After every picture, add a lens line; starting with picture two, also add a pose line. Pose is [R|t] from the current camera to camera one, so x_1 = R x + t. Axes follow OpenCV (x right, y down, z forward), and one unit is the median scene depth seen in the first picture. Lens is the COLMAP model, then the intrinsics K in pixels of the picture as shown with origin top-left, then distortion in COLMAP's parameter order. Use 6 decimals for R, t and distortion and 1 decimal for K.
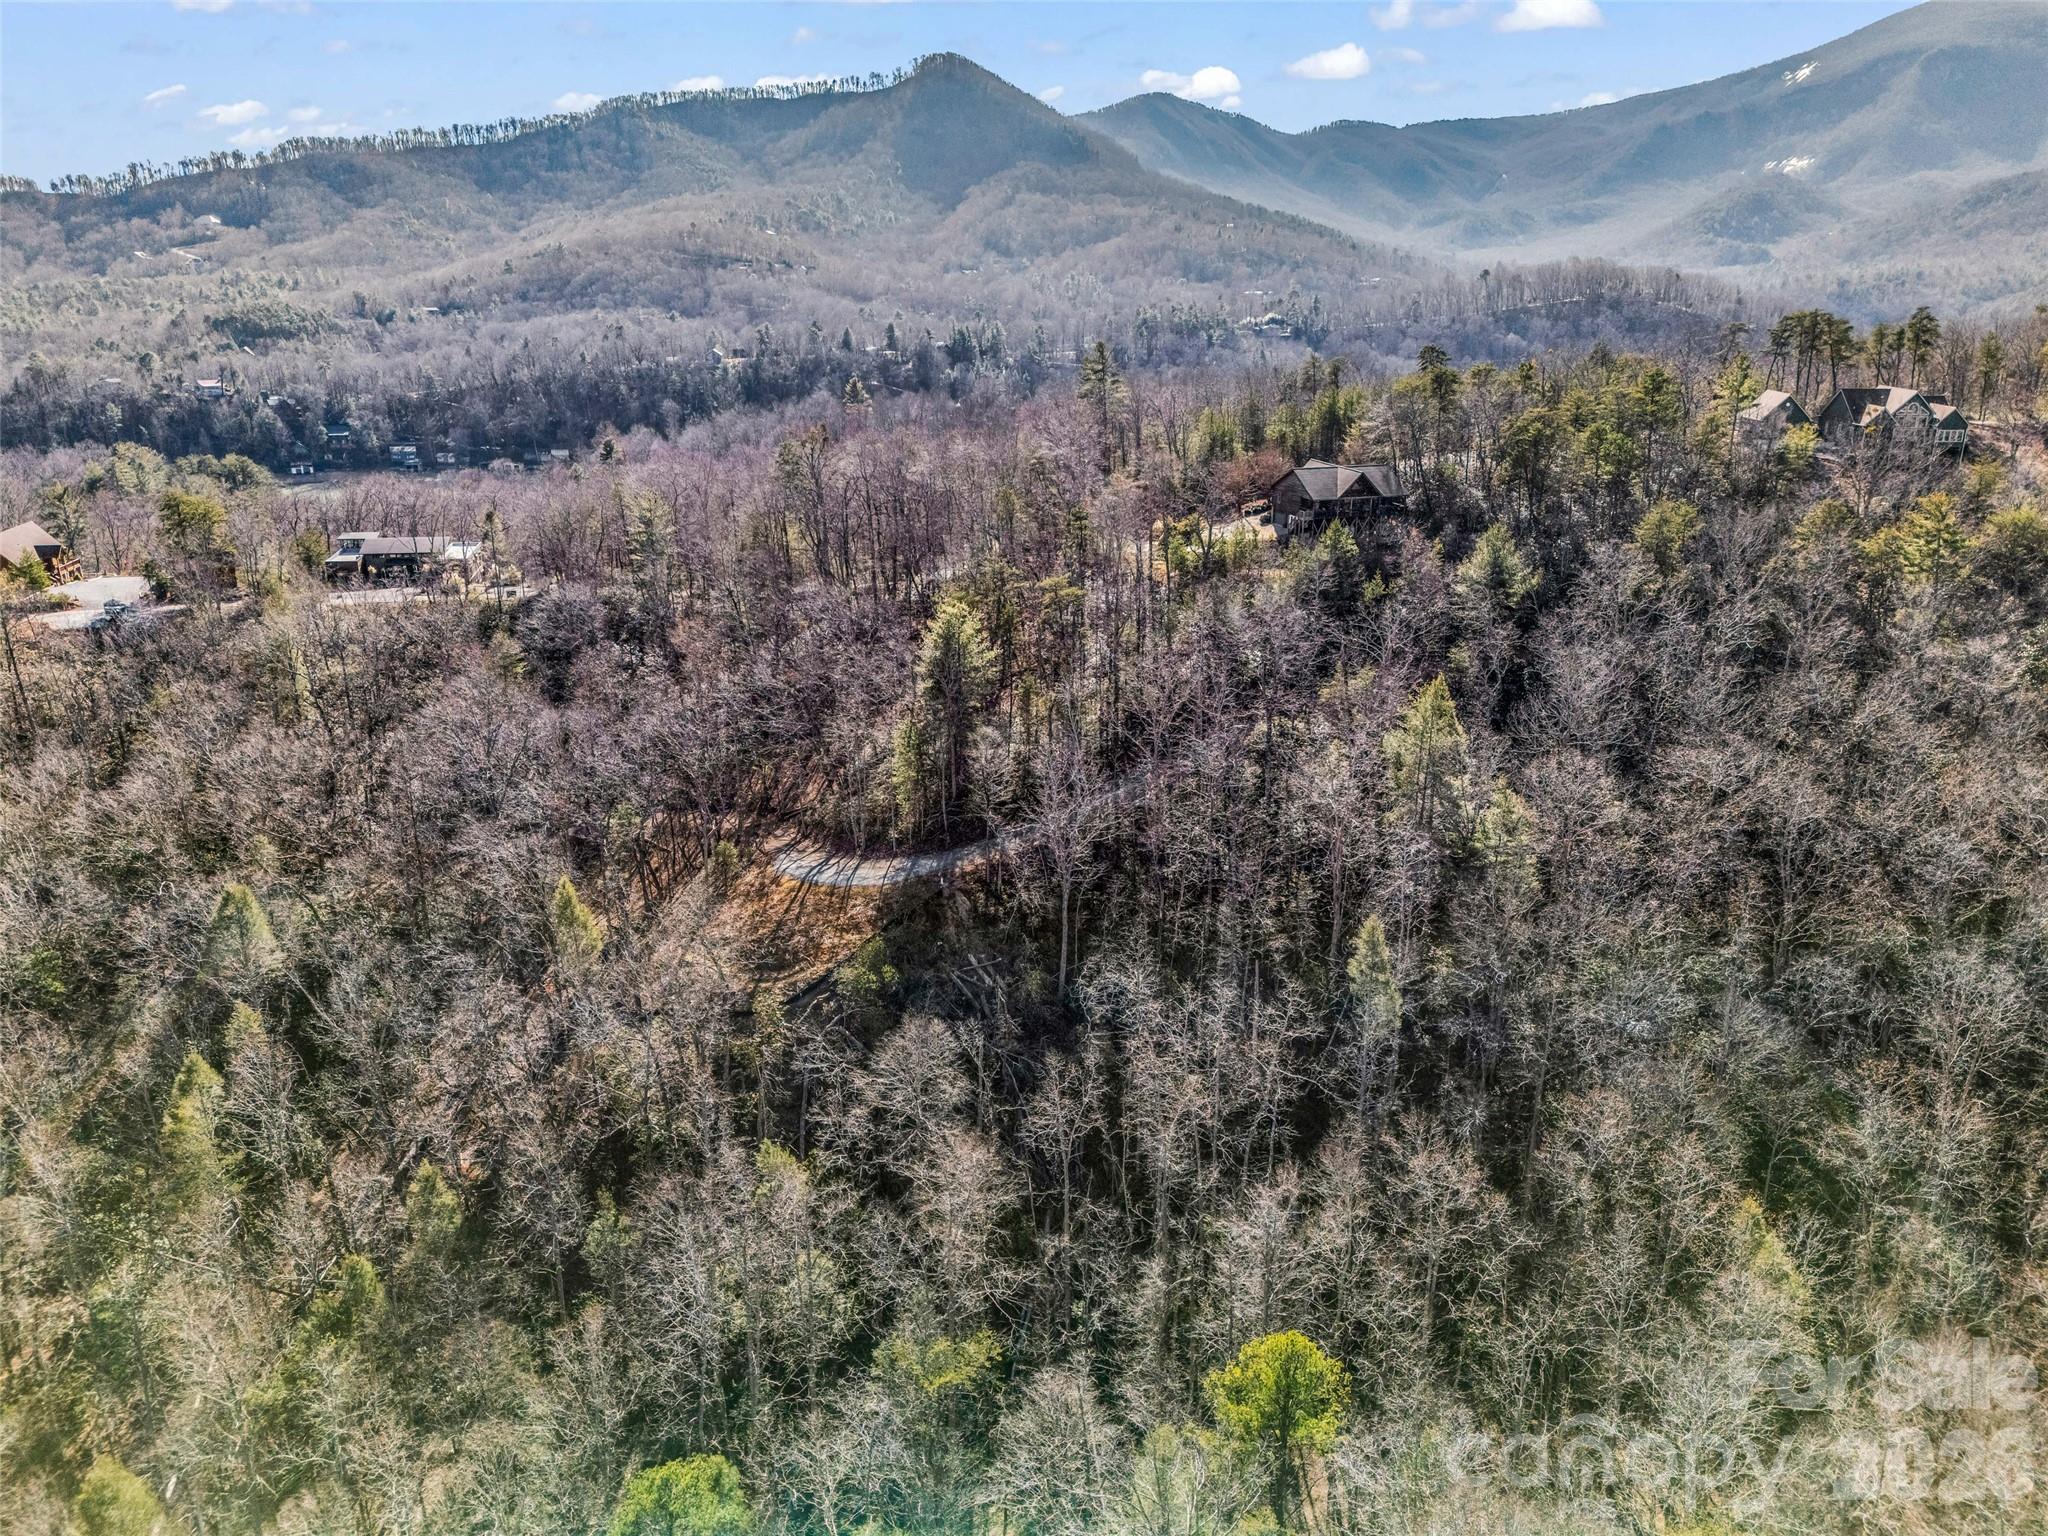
lens RADIAL K [[1523.6, 0, 1023.5], [0, 1523.6, 765.8], [0, 0, 1]] dist [0.079512, -0.070039]
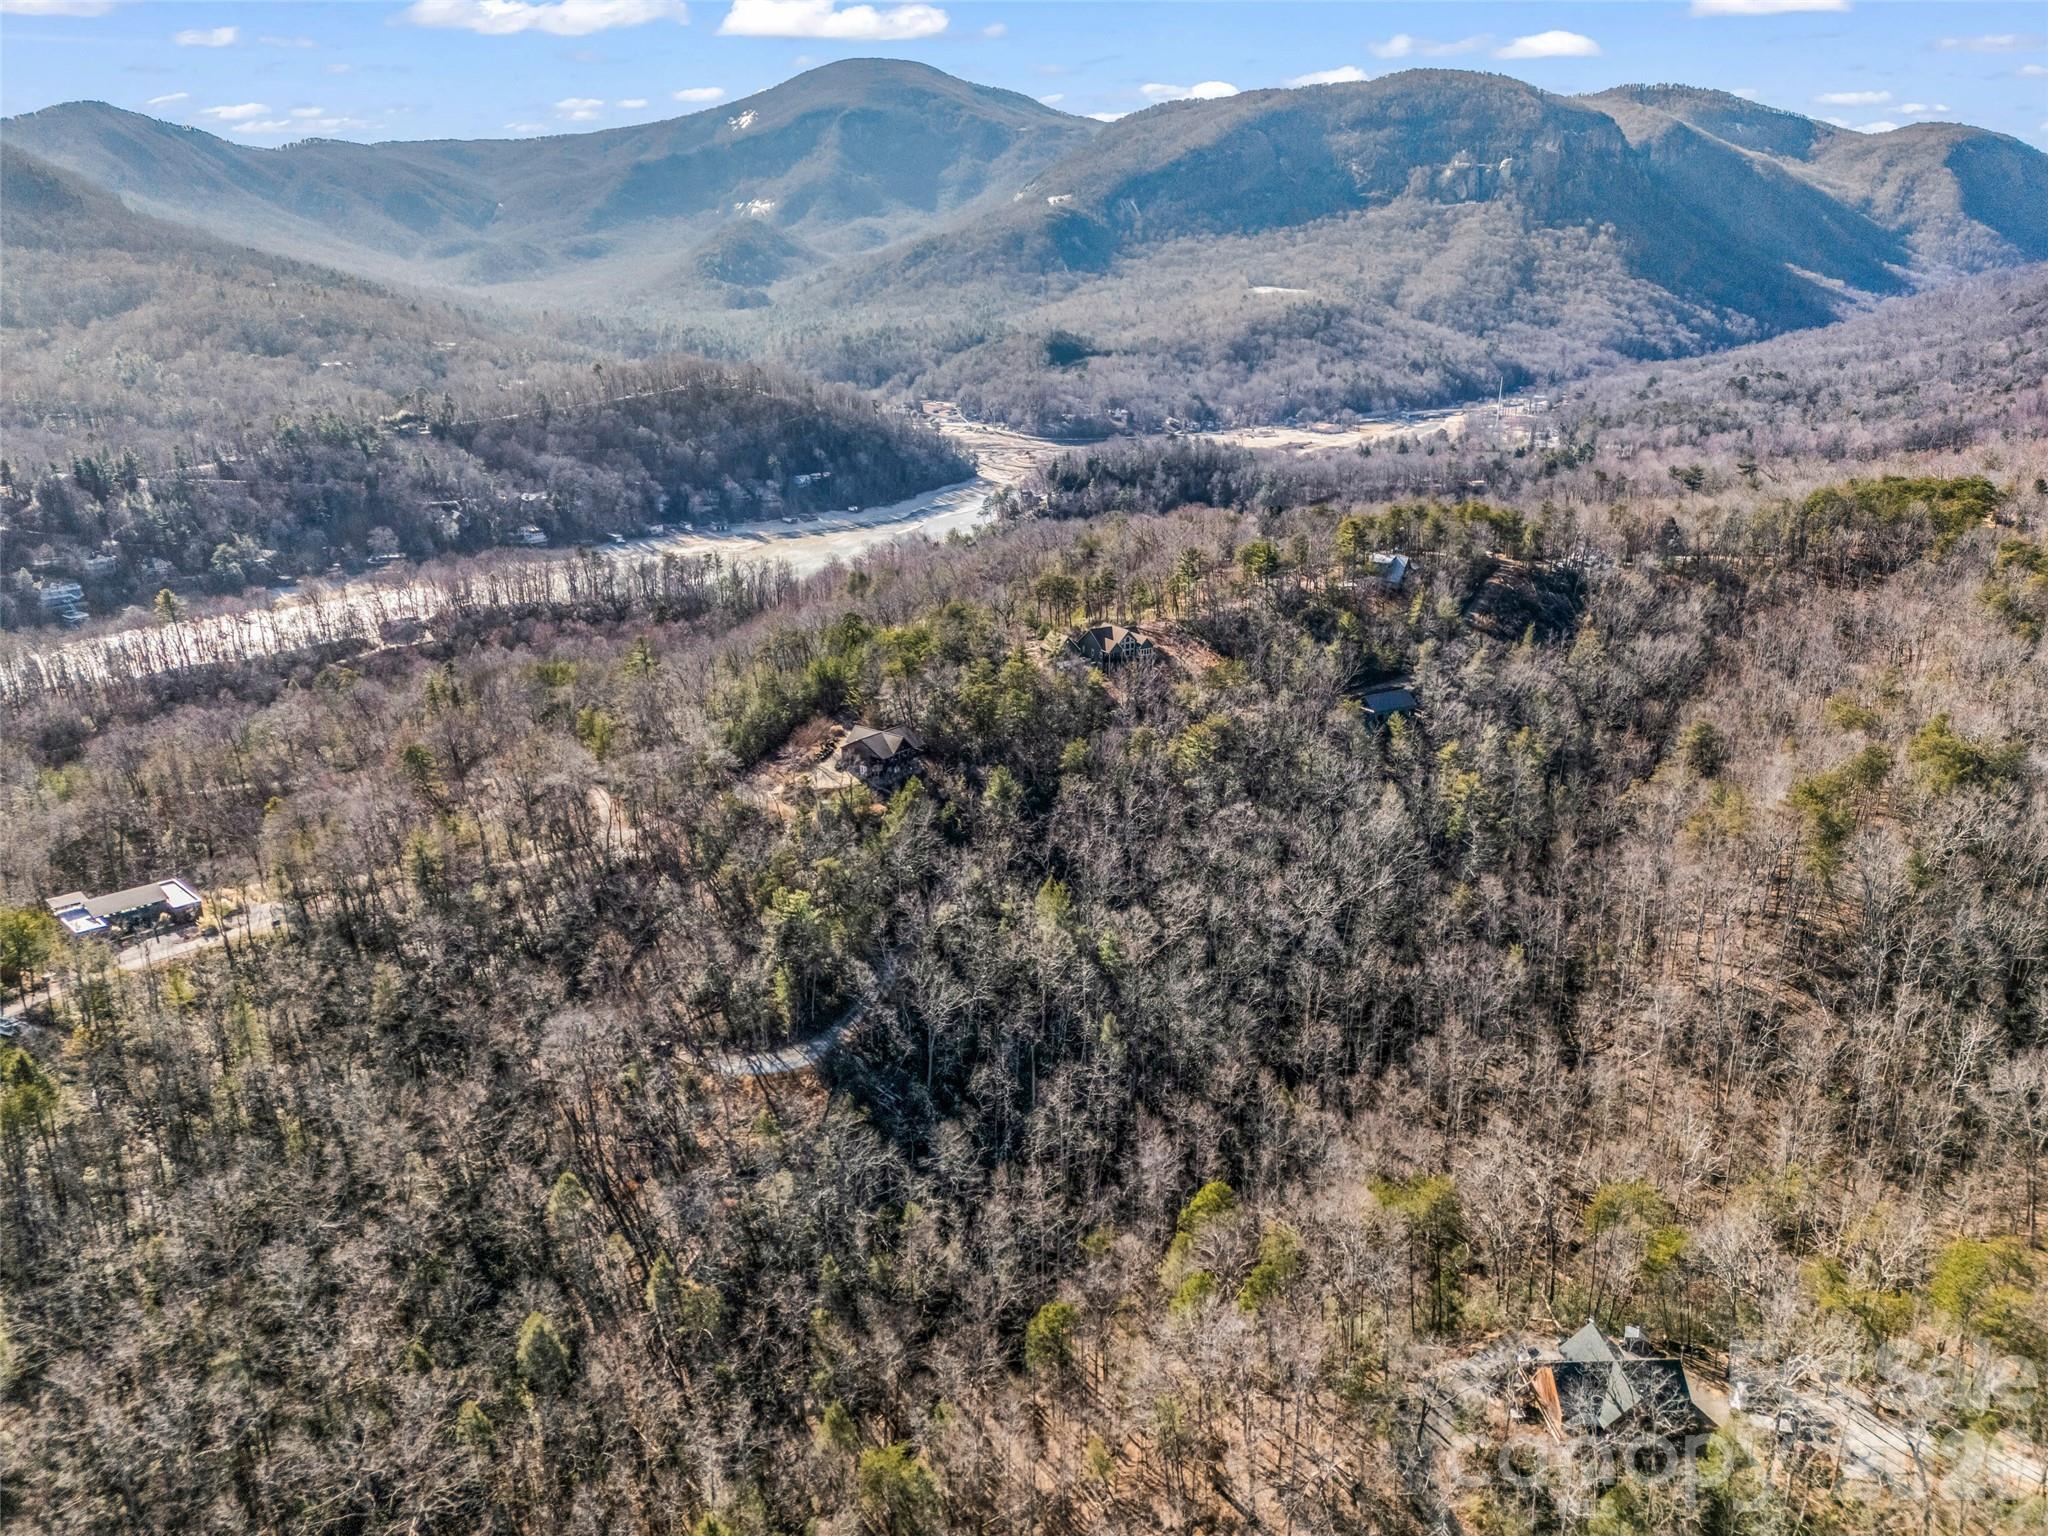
lens RADIAL K [[1516.9, 0, 1019.6], [0, 1516.9, 765.7], [0, 0, 1]] dist [0.084106, -0.073208]
pose [[0.821297, -0.183346, 0.540237, -0.112764], [0.183449, 0.981533, 0.054225, -0.044660], [-0.540202, 0.054571, 0.839764, -0.089421]]
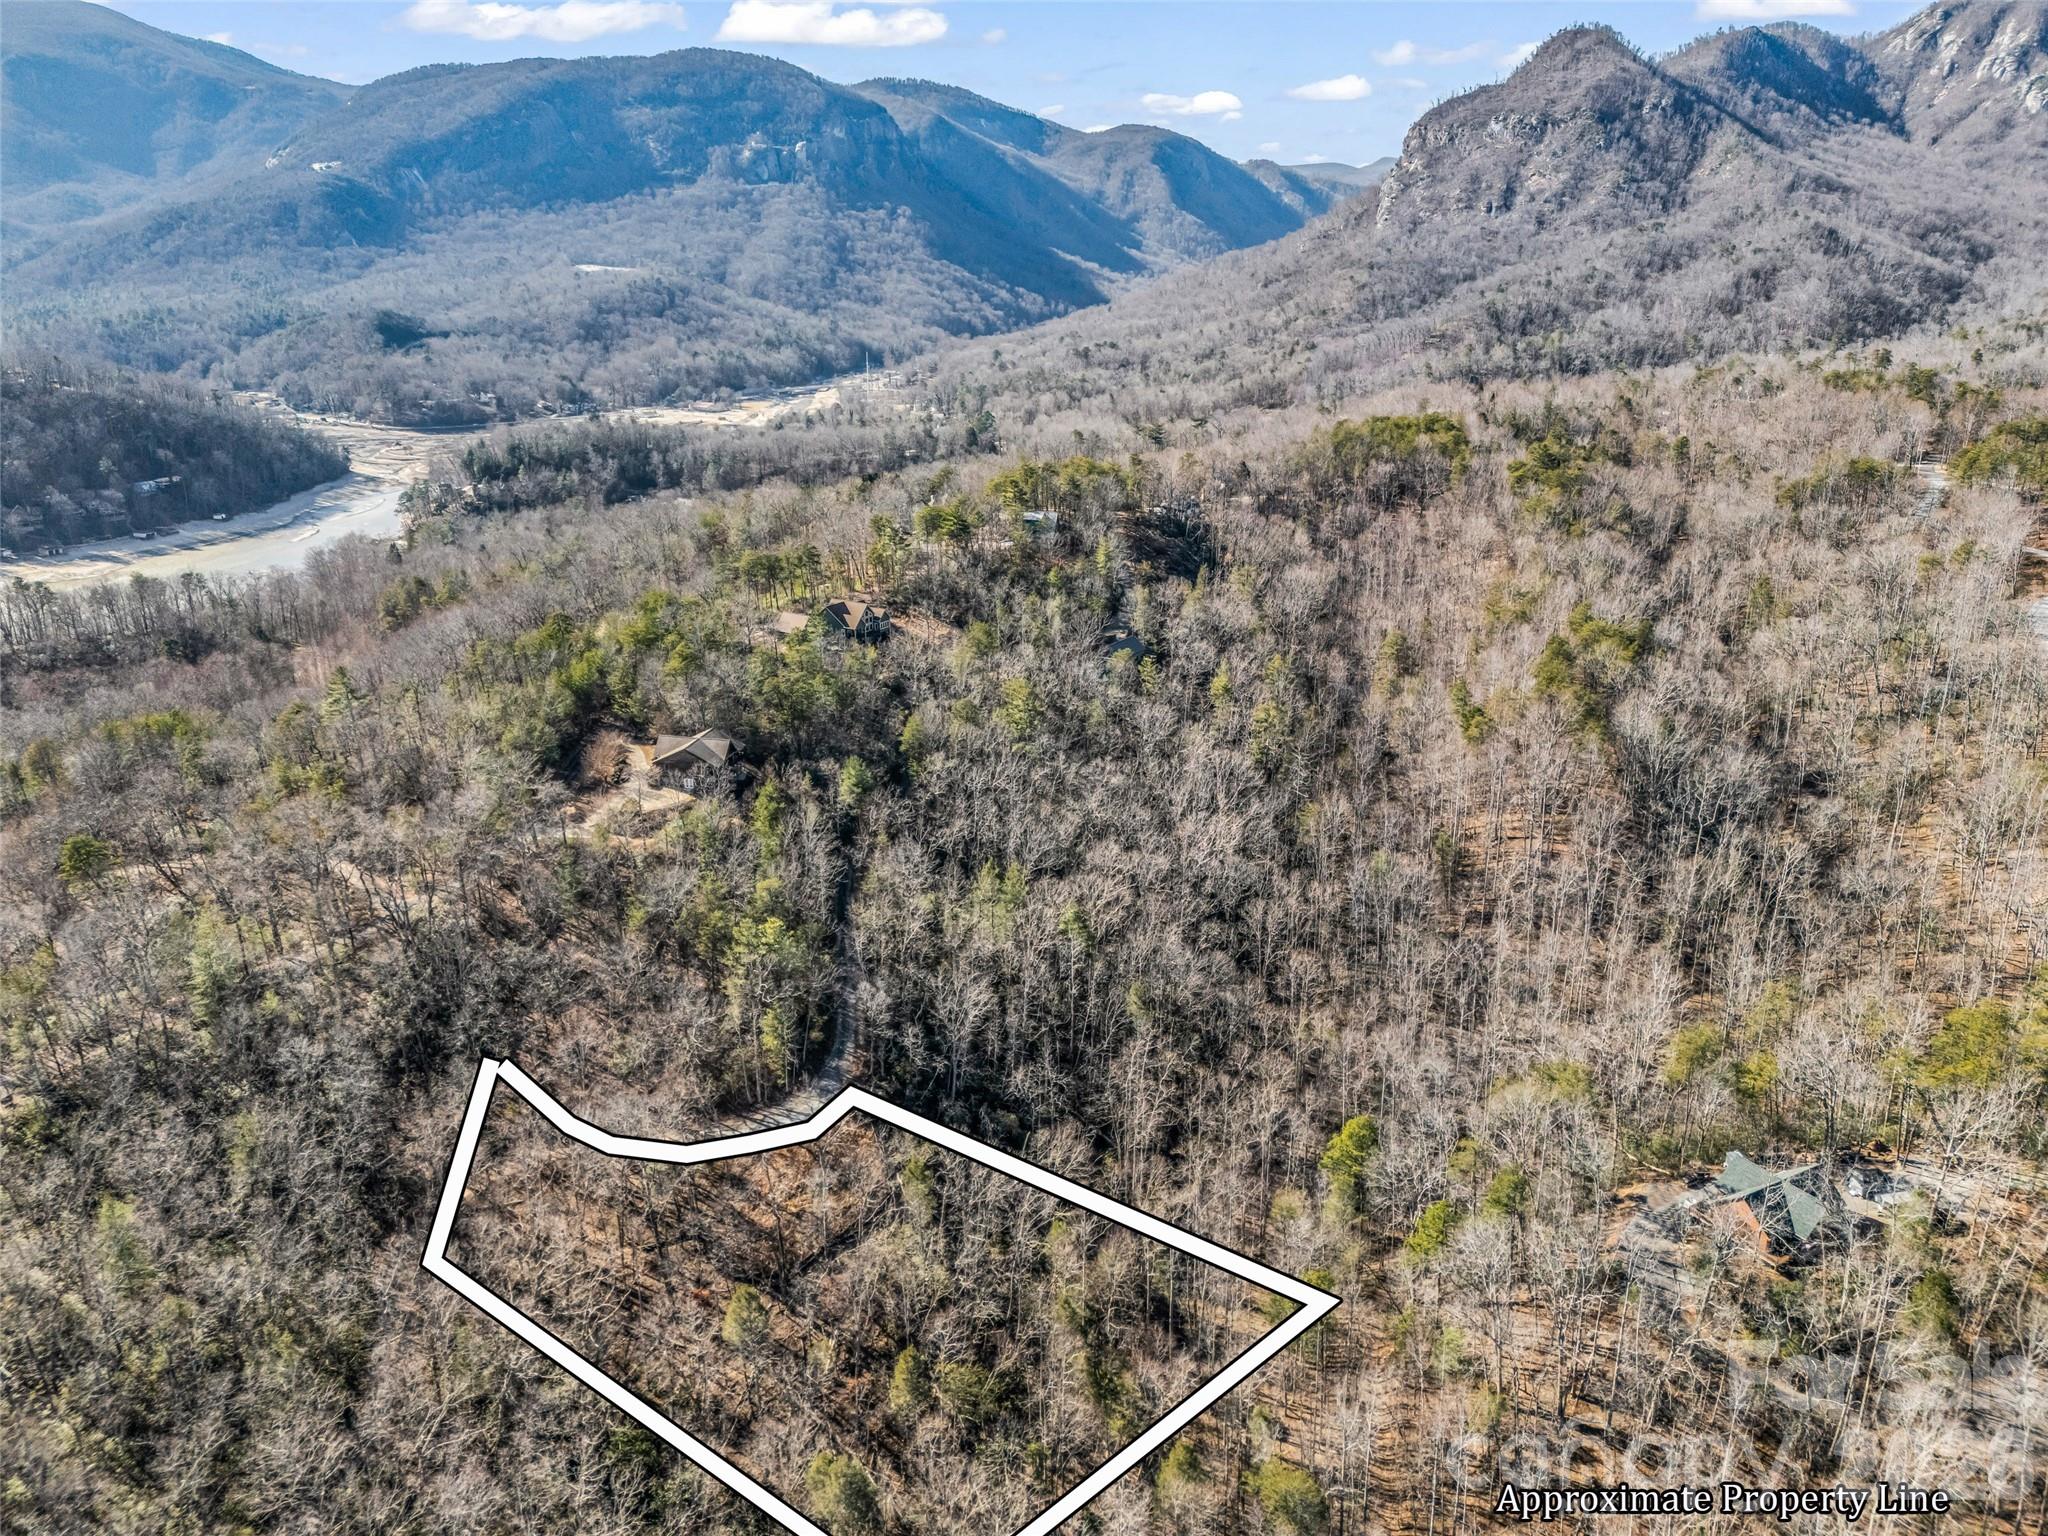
lens RADIAL K [[1523.3, 0, 1020.5], [0, 1523.3, 770.1], [0, 0, 1]] dist [0.066654, -0.049943]
pose [[0.492572, -0.287278, 0.821489, -0.169457], [0.276501, 0.946696, 0.165271, -0.064765], [-0.825178, 0.145735, 0.545749, -0.007302]]
